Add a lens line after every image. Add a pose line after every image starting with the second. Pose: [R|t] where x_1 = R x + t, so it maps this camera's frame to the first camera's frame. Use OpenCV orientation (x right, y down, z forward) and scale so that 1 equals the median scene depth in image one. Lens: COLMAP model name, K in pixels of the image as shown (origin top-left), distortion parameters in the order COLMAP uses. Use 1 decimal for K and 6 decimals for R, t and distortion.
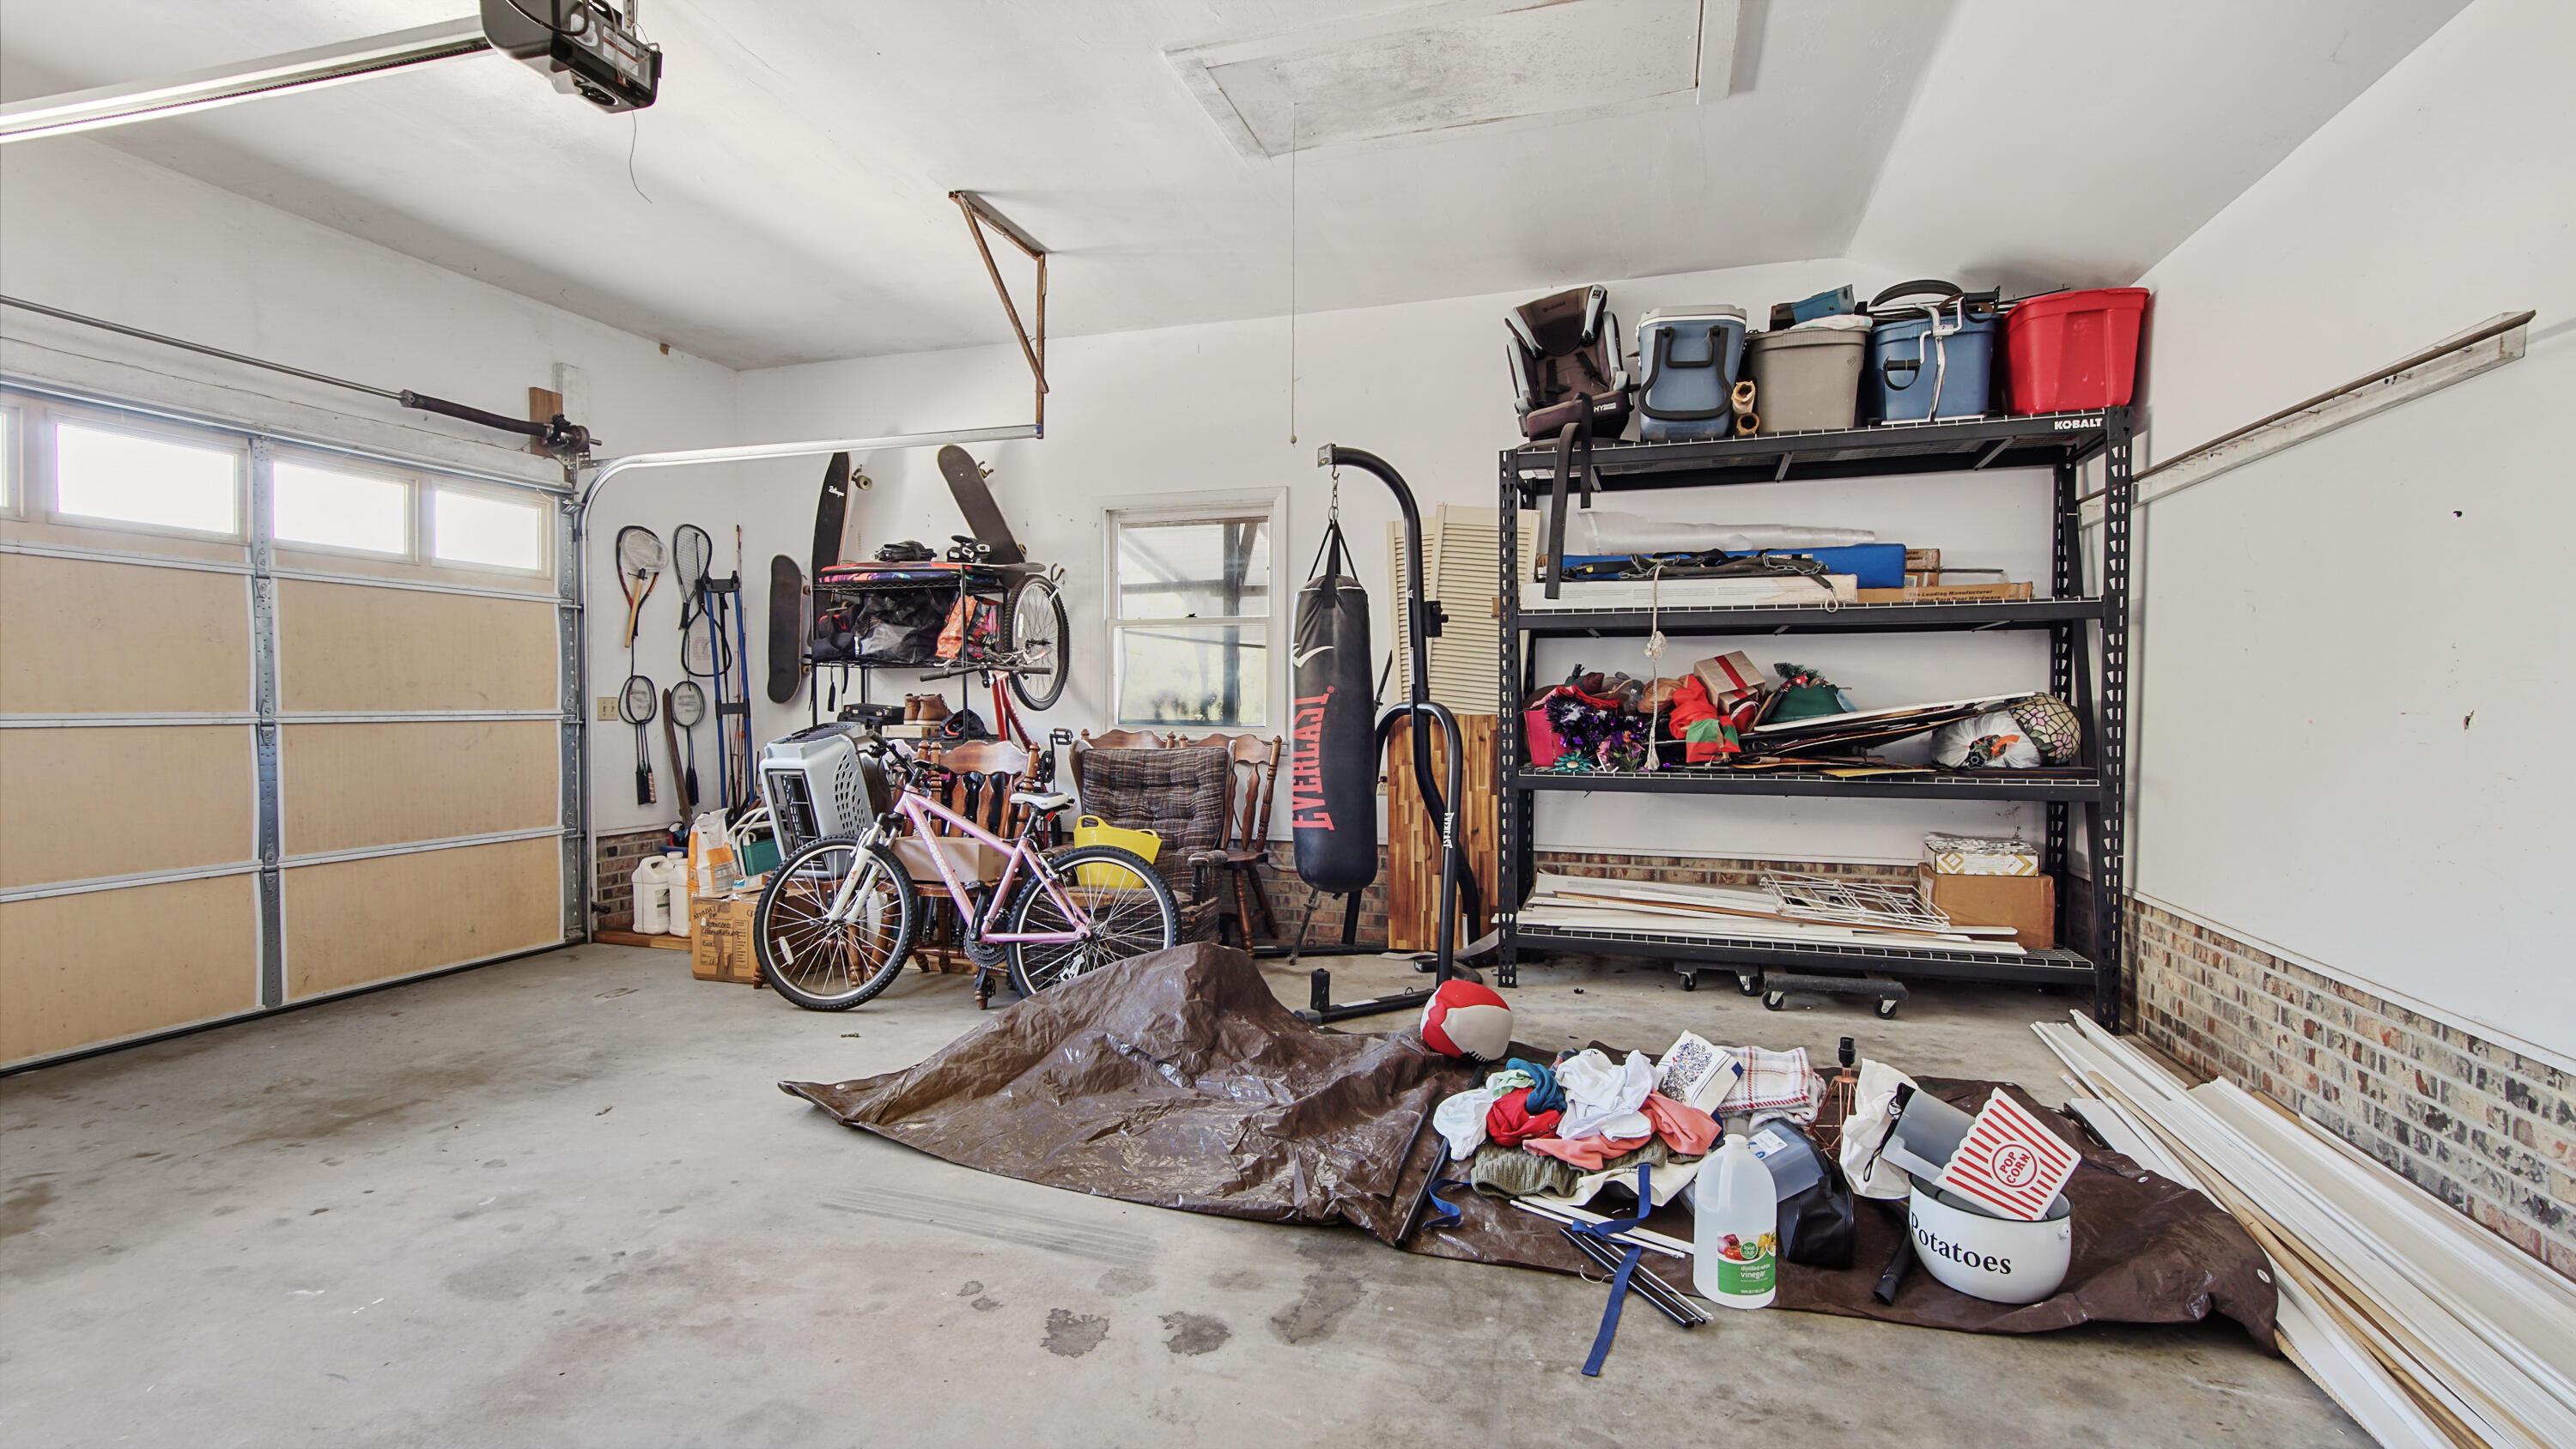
lens RADIAL K [[1176.5, 0, 1300.0], [0, 1176.5, 727.8], [0, 0, 1]] dist [-0.005817, 0.005330]
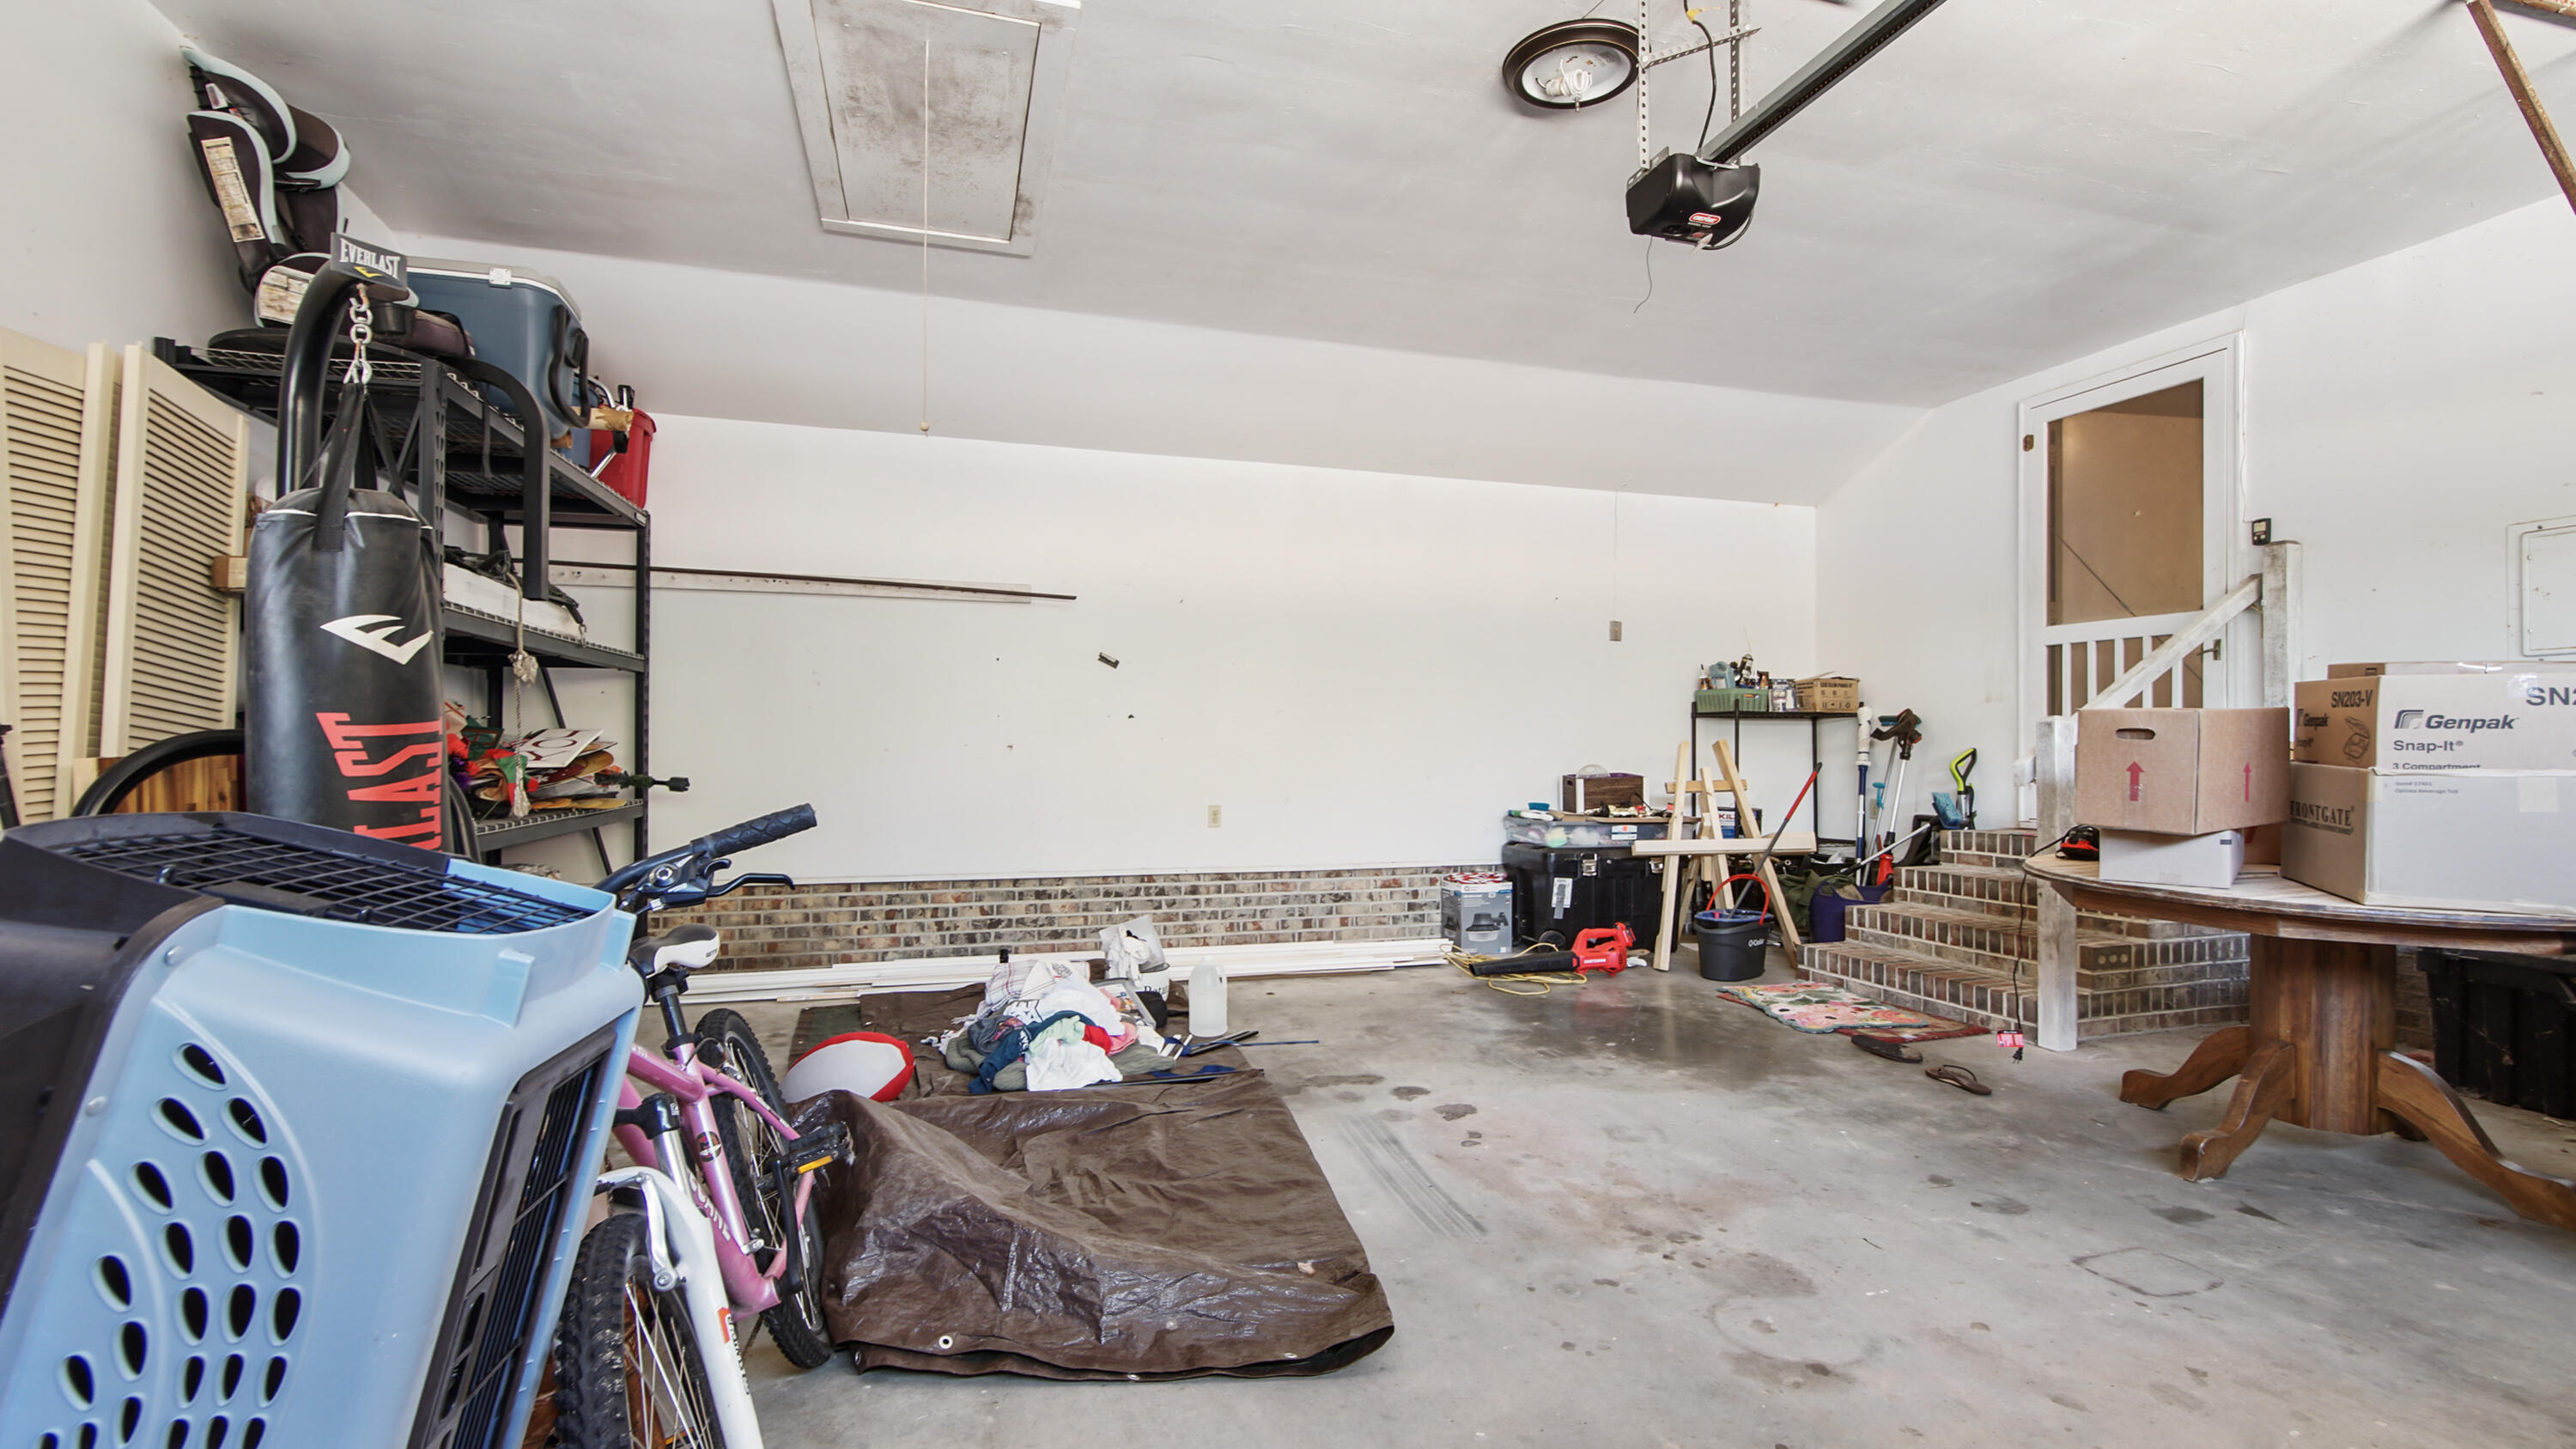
lens RADIAL K [[1150.7, 0, 1291.2], [0, 1150.7, 728.0], [0, 0, 1]] dist [-0.012445, 0.002790]
pose [[-0.579369, 0.012277, 0.814973, -1.300429], [0.013864, 0.999890, -0.005206, -0.029853], [-0.814948, 0.008282, -0.579476, 1.977286]]
